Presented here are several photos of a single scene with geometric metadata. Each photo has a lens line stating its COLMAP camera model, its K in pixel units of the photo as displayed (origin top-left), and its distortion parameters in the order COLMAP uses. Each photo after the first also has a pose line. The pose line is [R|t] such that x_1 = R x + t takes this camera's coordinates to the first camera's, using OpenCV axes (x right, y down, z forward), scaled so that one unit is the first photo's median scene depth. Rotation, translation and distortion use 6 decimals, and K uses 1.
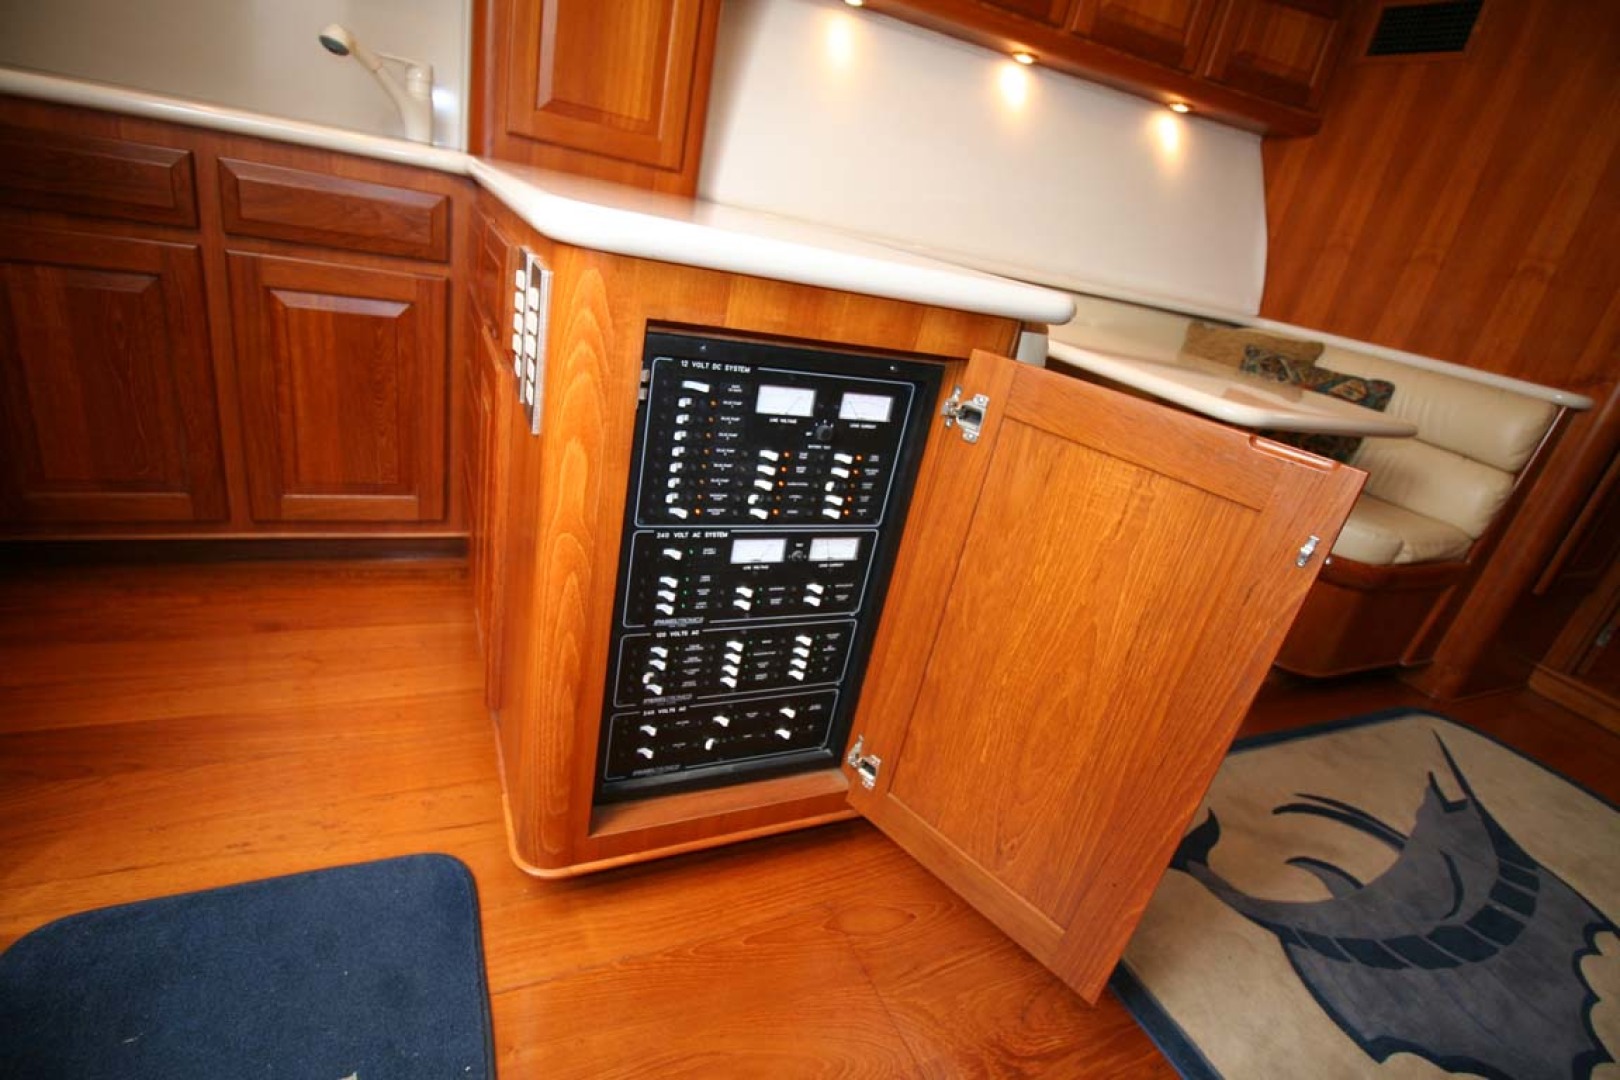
lens RADIAL K [[763.3, 0, 803.3], [0, 763.3, 538.3], [0, 0, 1]] dist [-0.002397, -0.010599]
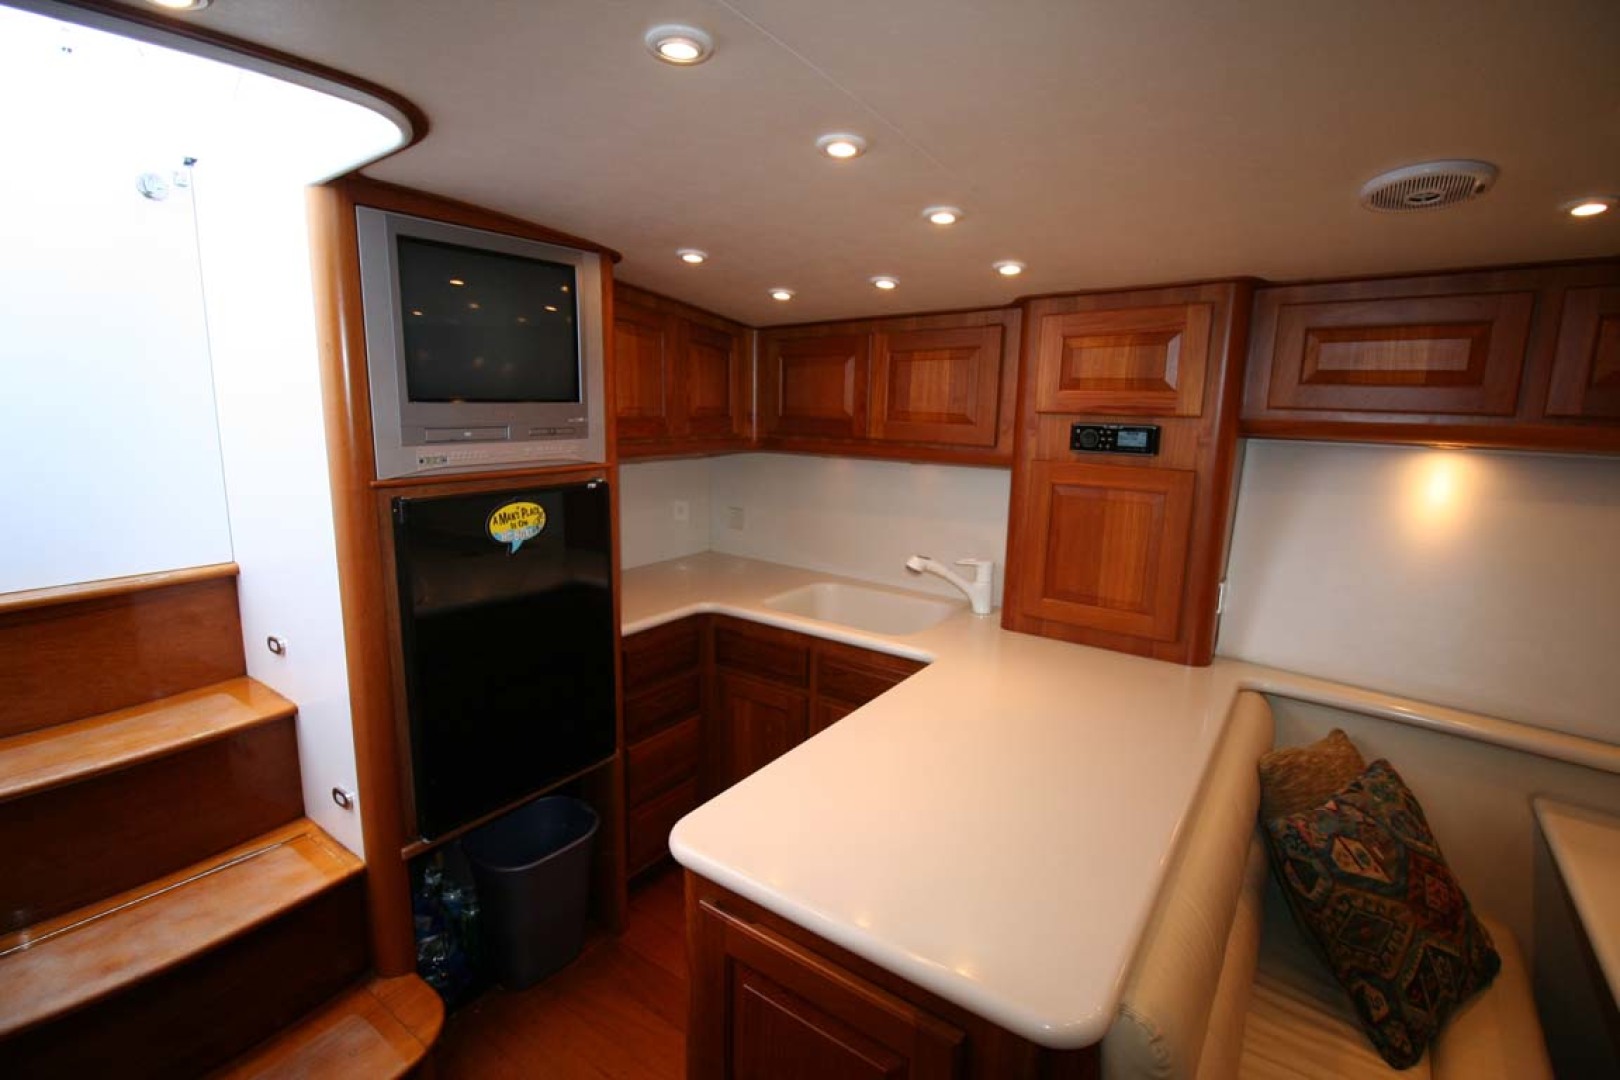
lens RADIAL K [[763.3, 0, 803.3], [0, 763.3, 538.3], [0, 0, 1]] dist [-0.002397, -0.010599]
pose [[0.478033, -0.023312, -0.878033, 0.461272], [-0.276678, 0.944761, -0.175718, -0.273295], [0.833627, 0.326931, 0.445177, 0.073139]]
